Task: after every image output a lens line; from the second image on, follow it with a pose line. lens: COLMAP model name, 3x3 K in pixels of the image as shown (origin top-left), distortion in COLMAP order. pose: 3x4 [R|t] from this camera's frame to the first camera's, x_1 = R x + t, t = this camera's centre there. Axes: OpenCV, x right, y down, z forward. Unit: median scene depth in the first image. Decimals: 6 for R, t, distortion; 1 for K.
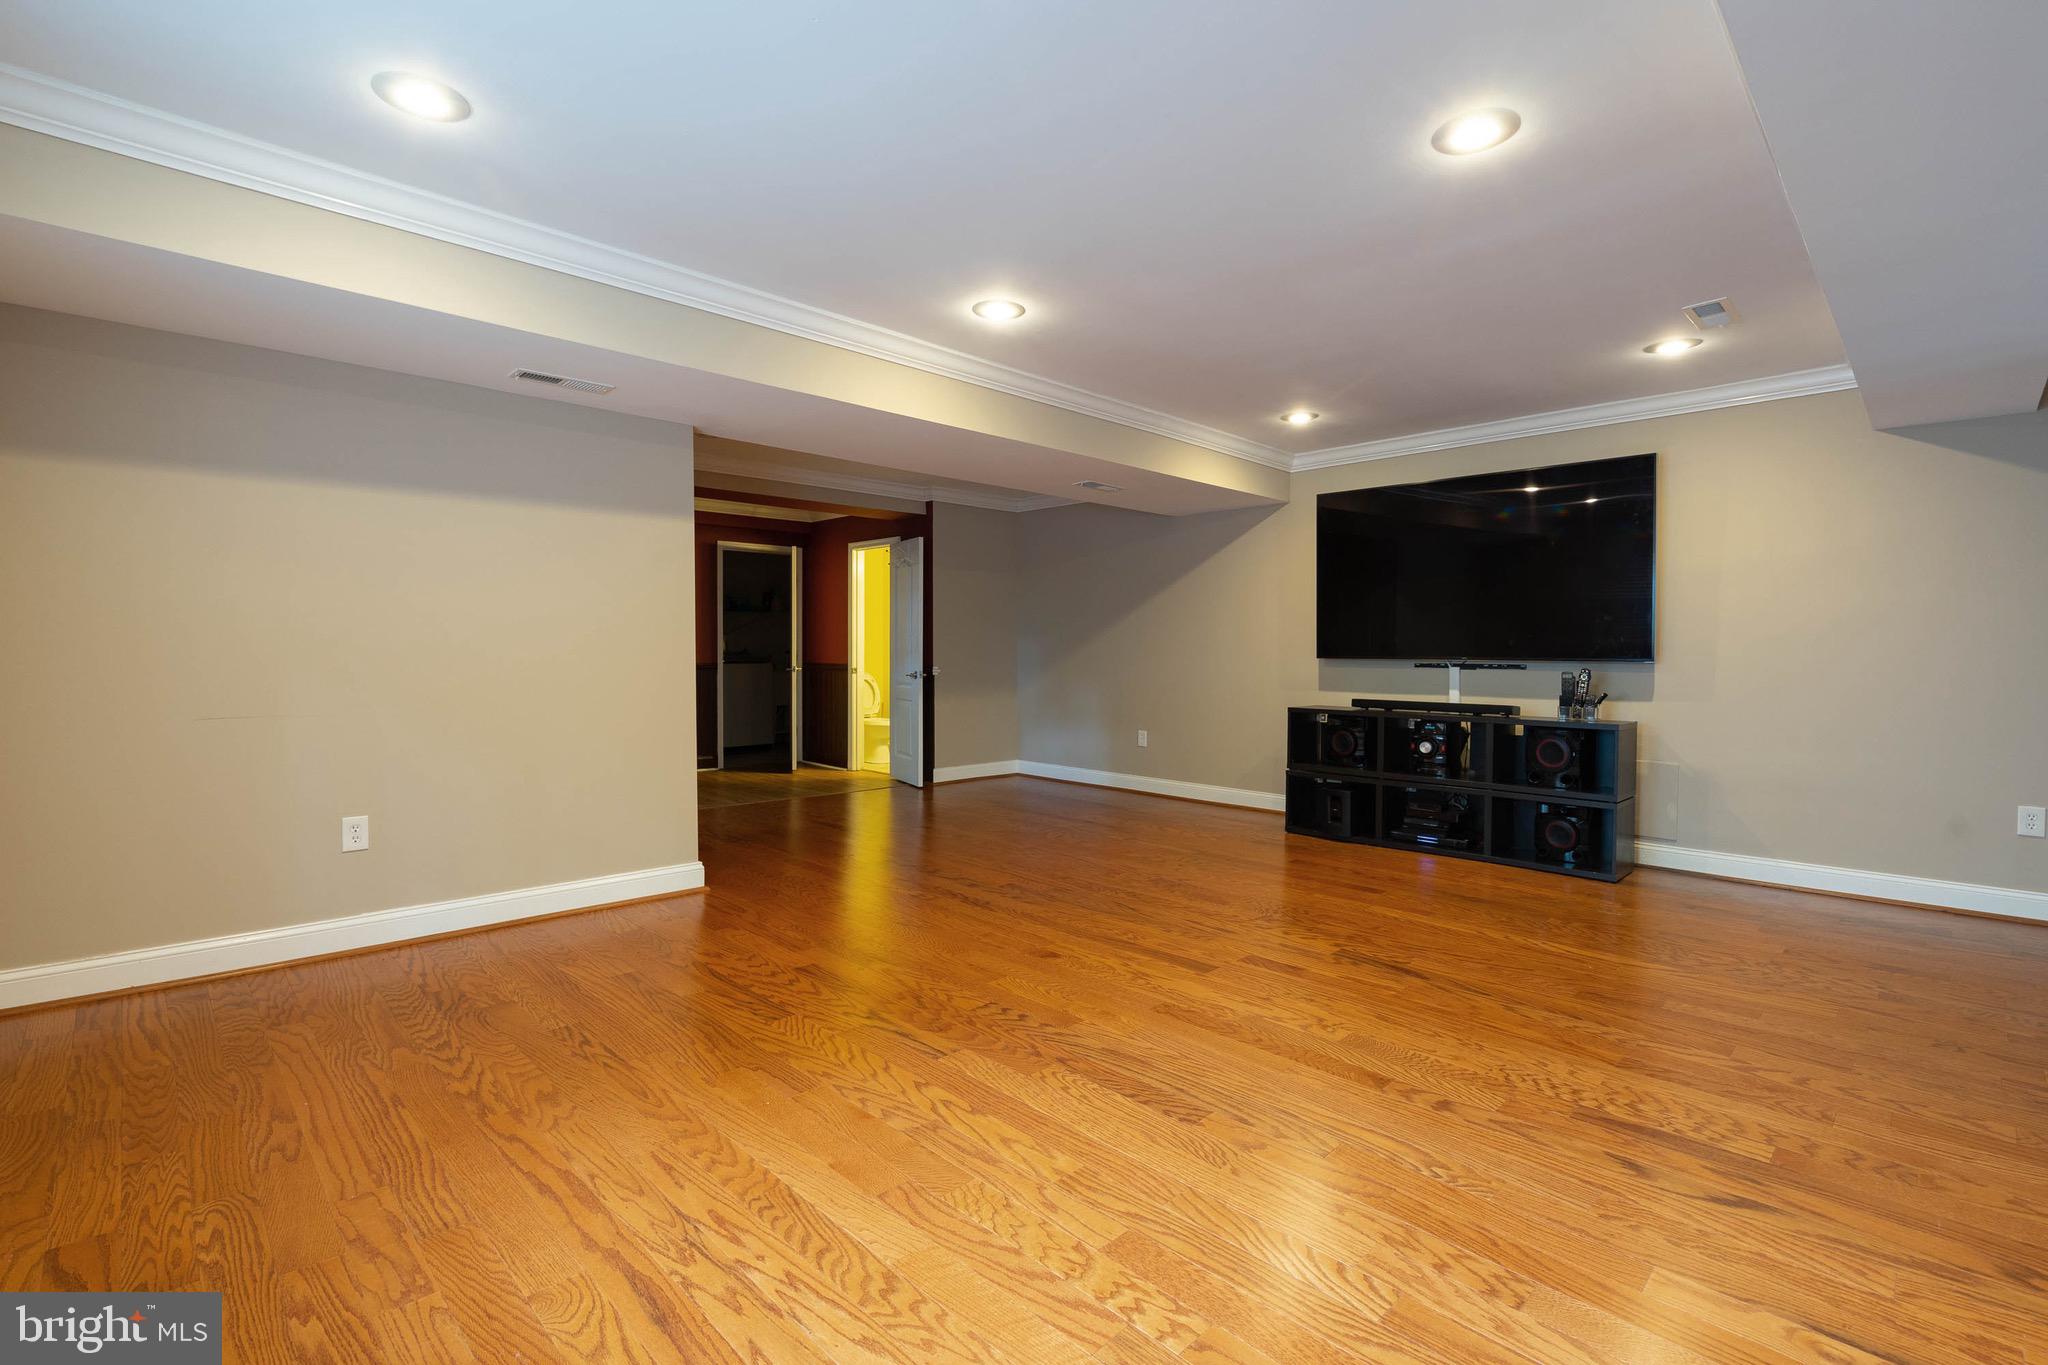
lens RADIAL K [[930.6, 0, 1021.2], [0, 930.6, 657.4], [0, 0, 1]] dist [0.000265, 0.000494]
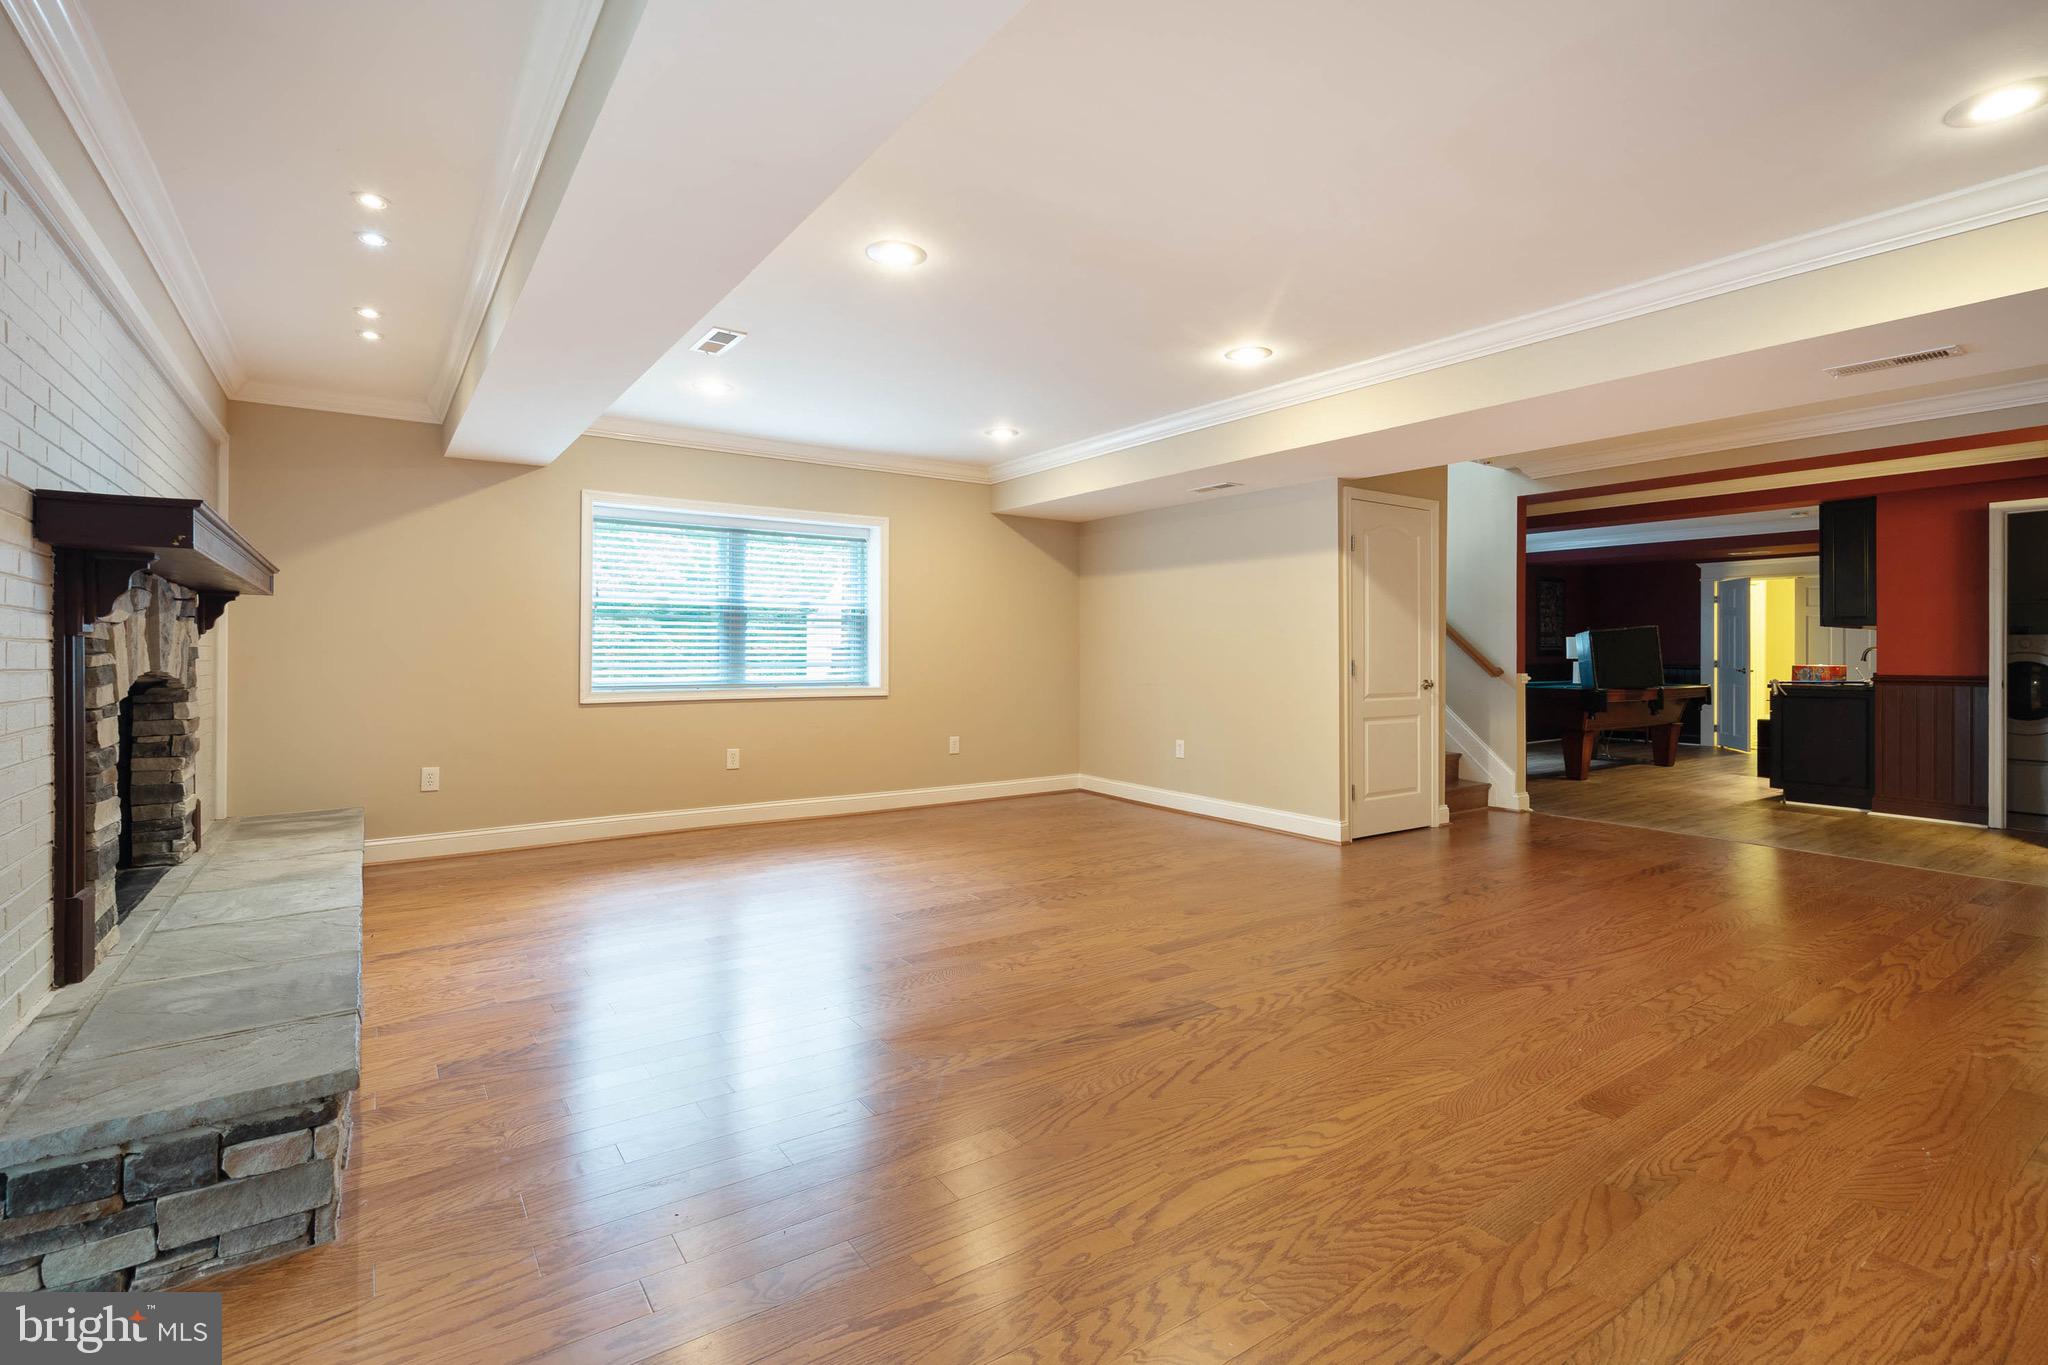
lens RADIAL K [[930.6, 0, 1021.2], [0, 930.6, 657.4], [0, 0, 1]] dist [0.000265, 0.000494]
pose [[-0.154464, -0.000153, -0.987998, 1.213157], [-0.015769, 0.999873, 0.002310, 0.002028], [0.987873, 0.015937, -0.154447, 0.966176]]
